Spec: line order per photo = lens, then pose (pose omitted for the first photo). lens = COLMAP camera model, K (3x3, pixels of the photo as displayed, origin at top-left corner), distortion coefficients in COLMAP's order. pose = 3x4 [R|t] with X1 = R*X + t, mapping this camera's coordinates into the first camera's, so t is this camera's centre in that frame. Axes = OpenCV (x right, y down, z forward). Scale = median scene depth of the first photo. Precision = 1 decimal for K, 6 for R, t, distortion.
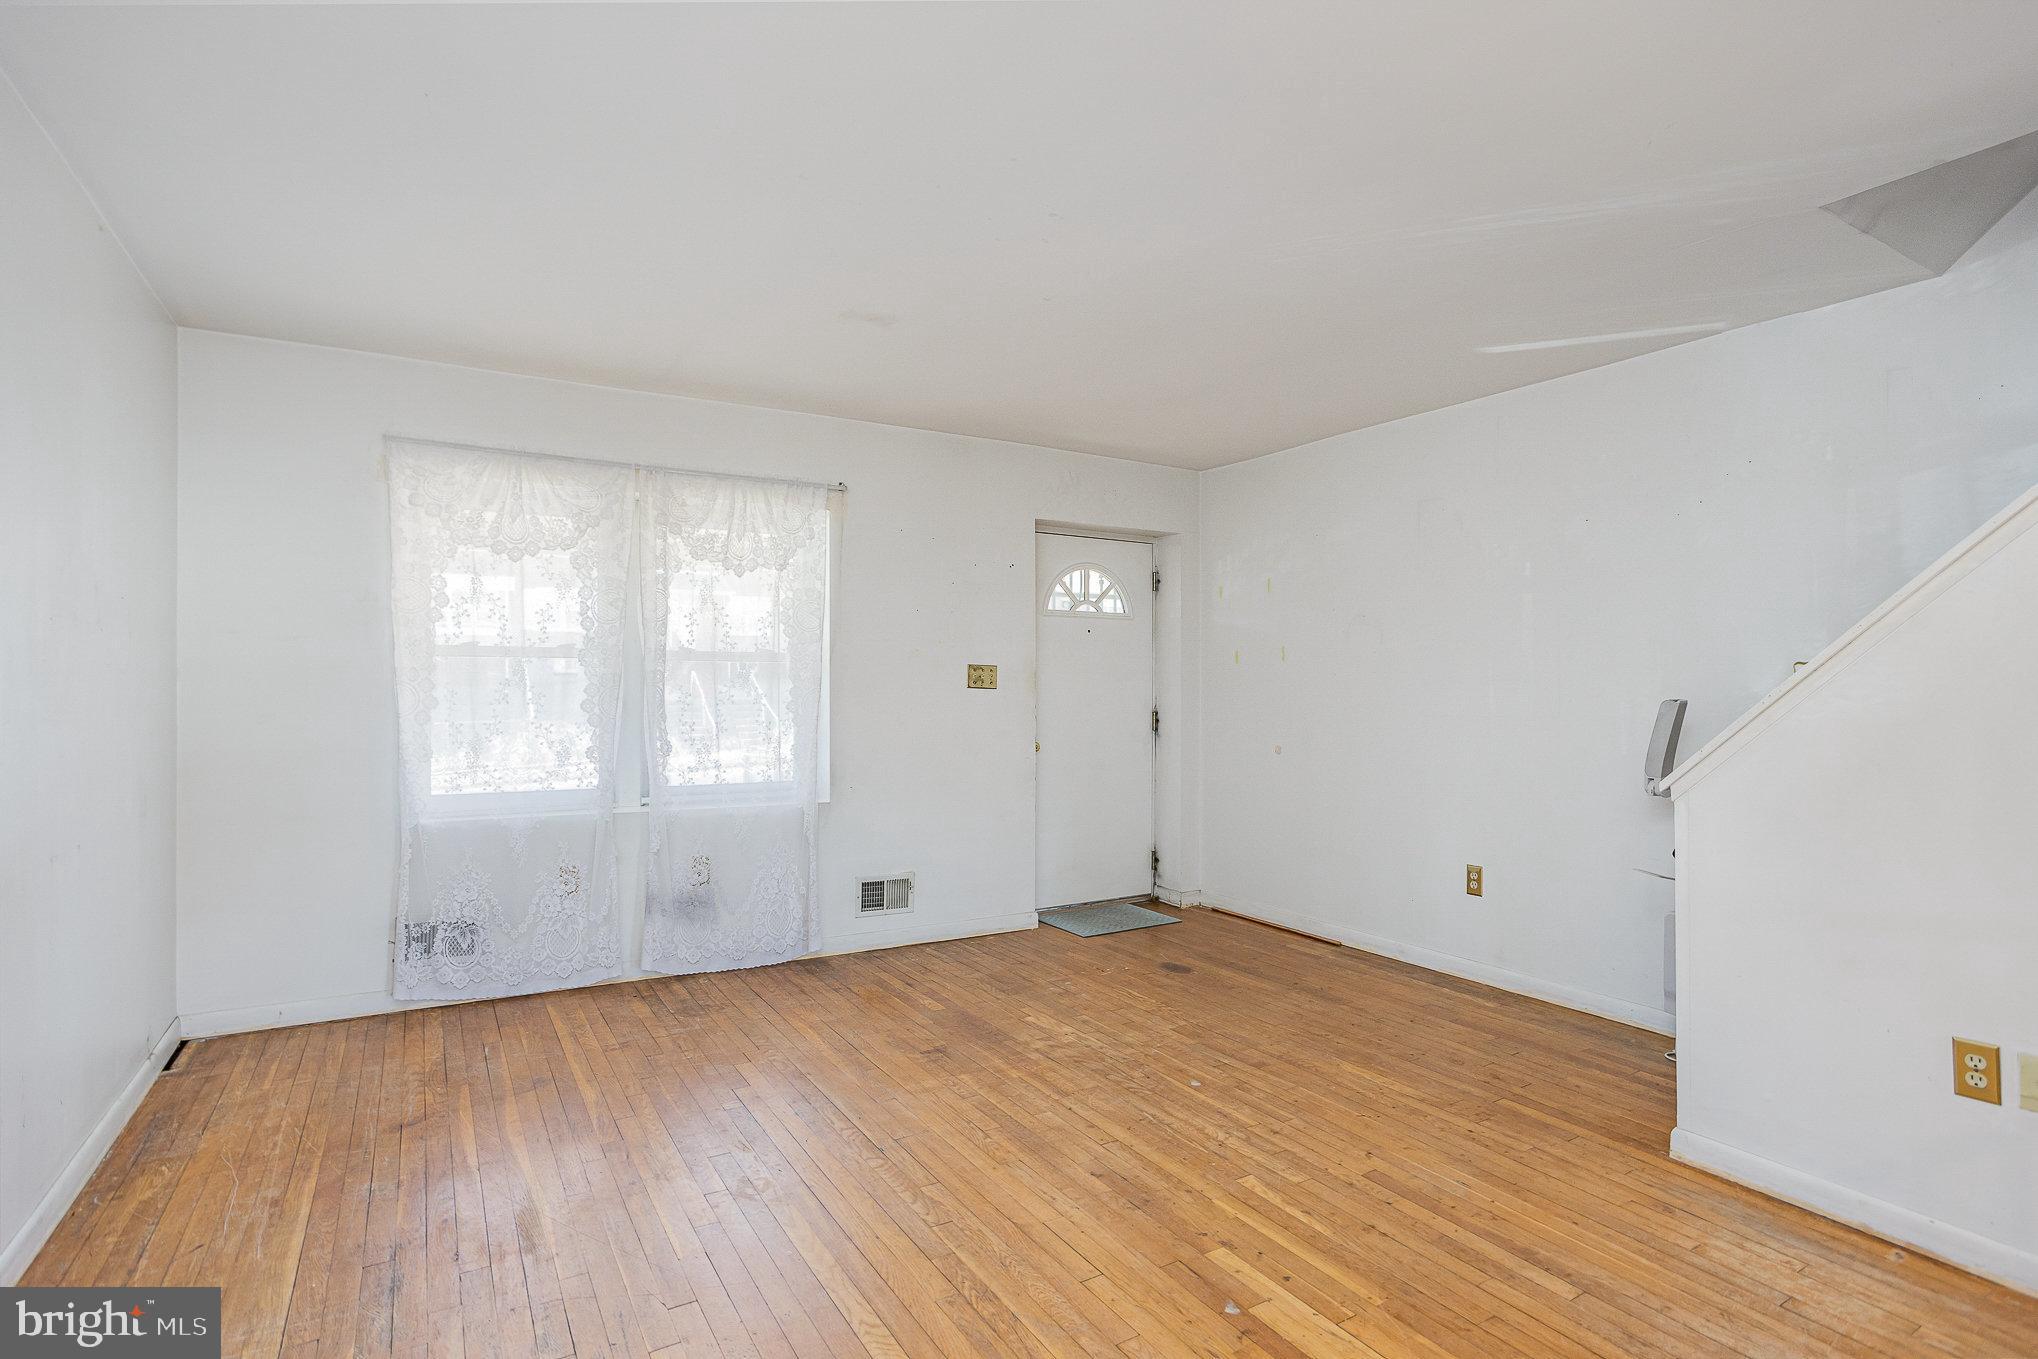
lens RADIAL K [[996.1, 0, 1022.2], [0, 996.1, 681.3], [0, 0, 1]] dist [-0.049499, 0.020931]
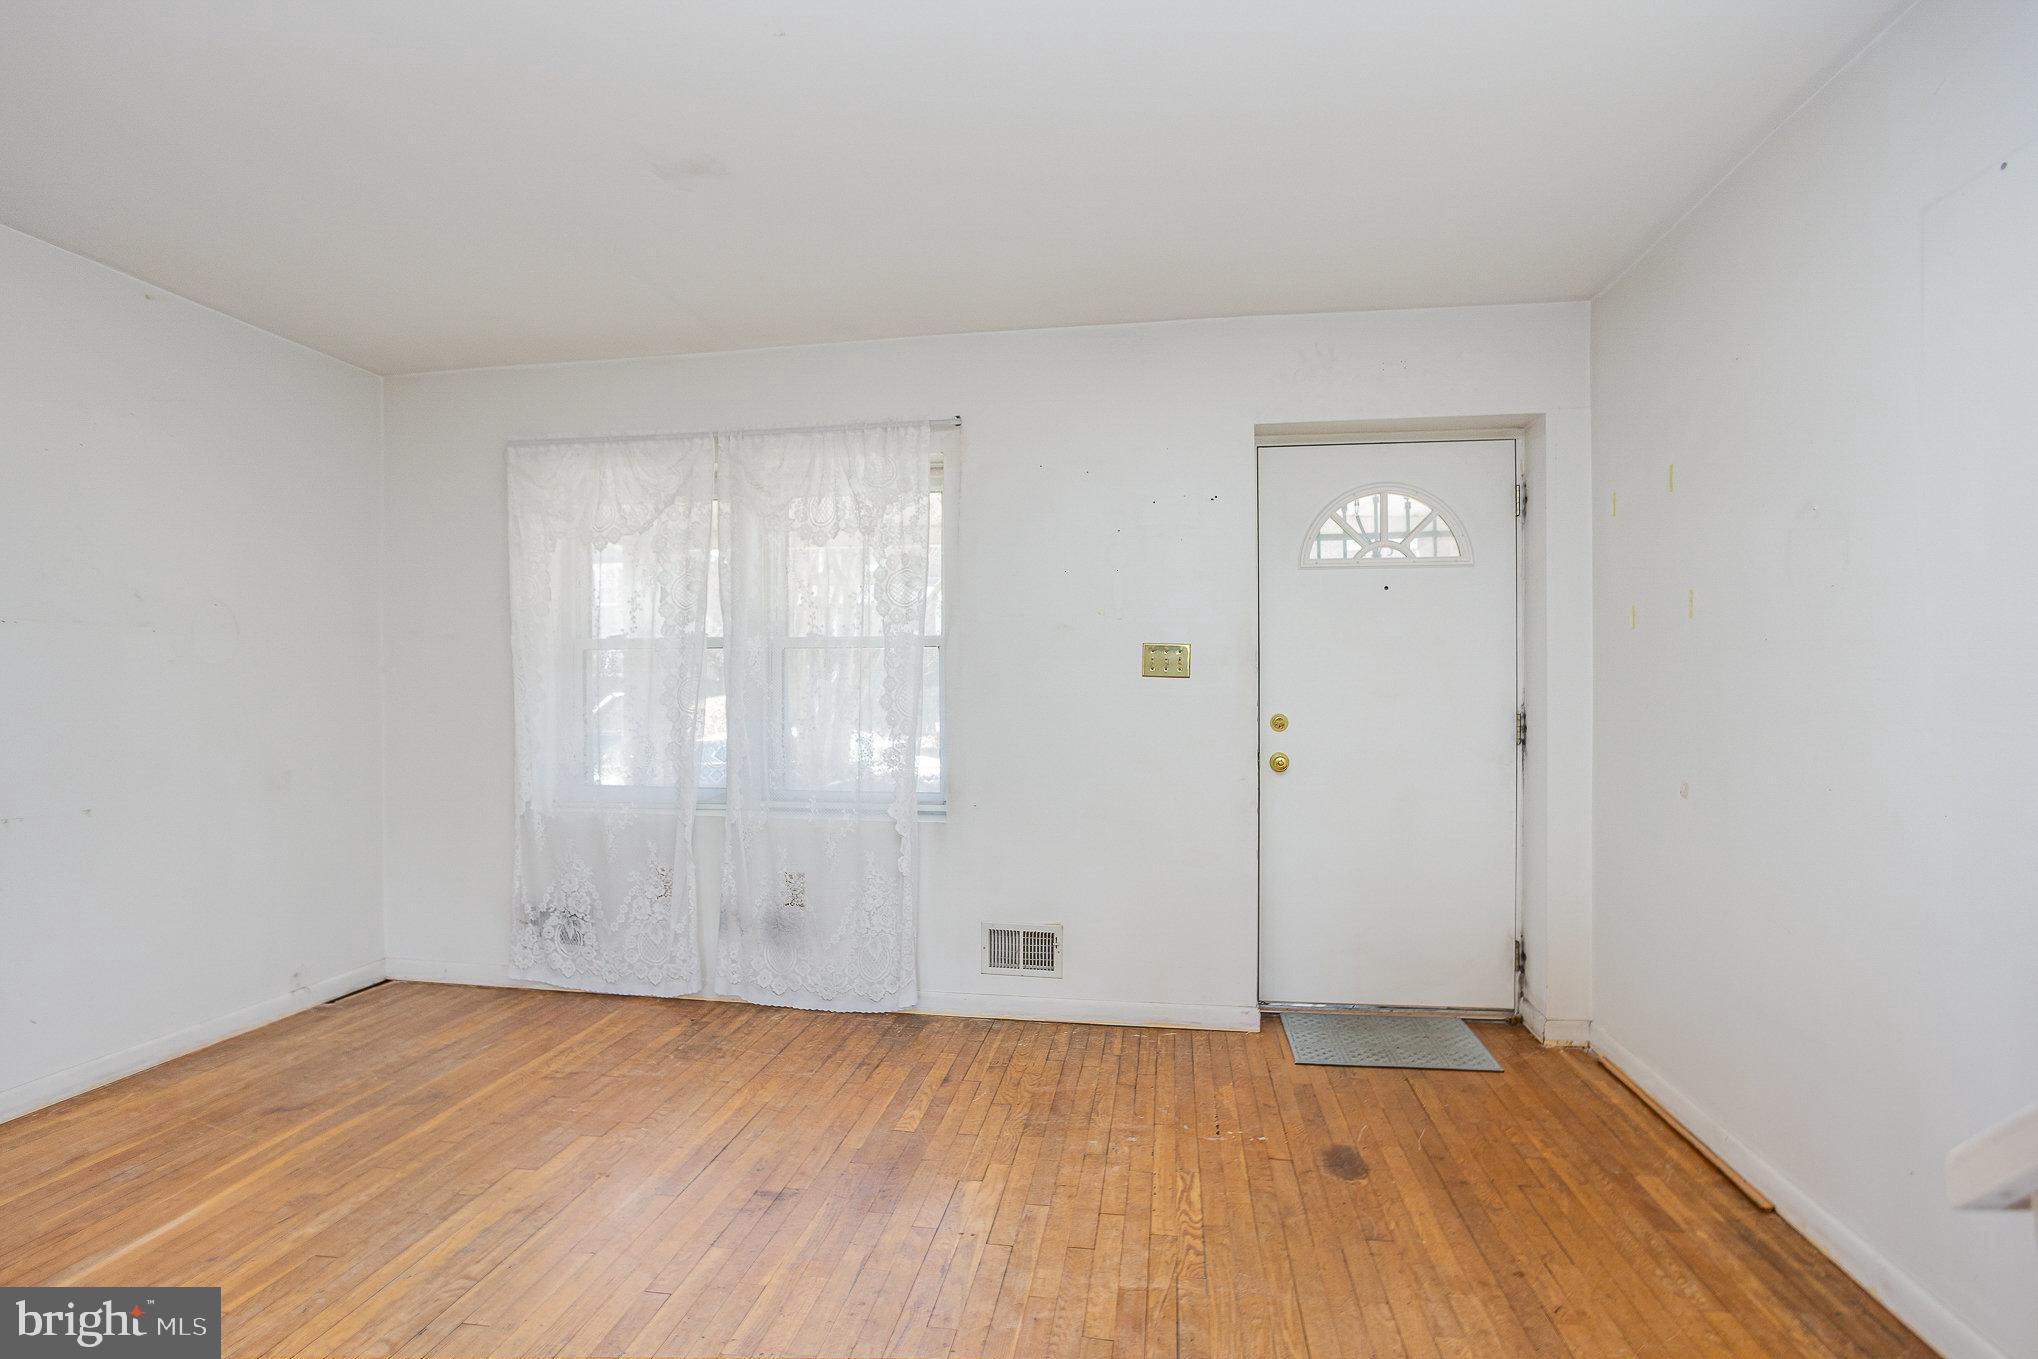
lens RADIAL K [[996.1, 0, 1012.2], [0, 996.1, 682.4], [0, 0, 1]] dist [-0.049499, 0.020931]
pose [[0.766389, -0.005854, -0.642350, 0.386208], [0.008526, 0.999963, 0.001058, 0.010886], [0.642320, -0.006287, 0.766410, 0.461571]]
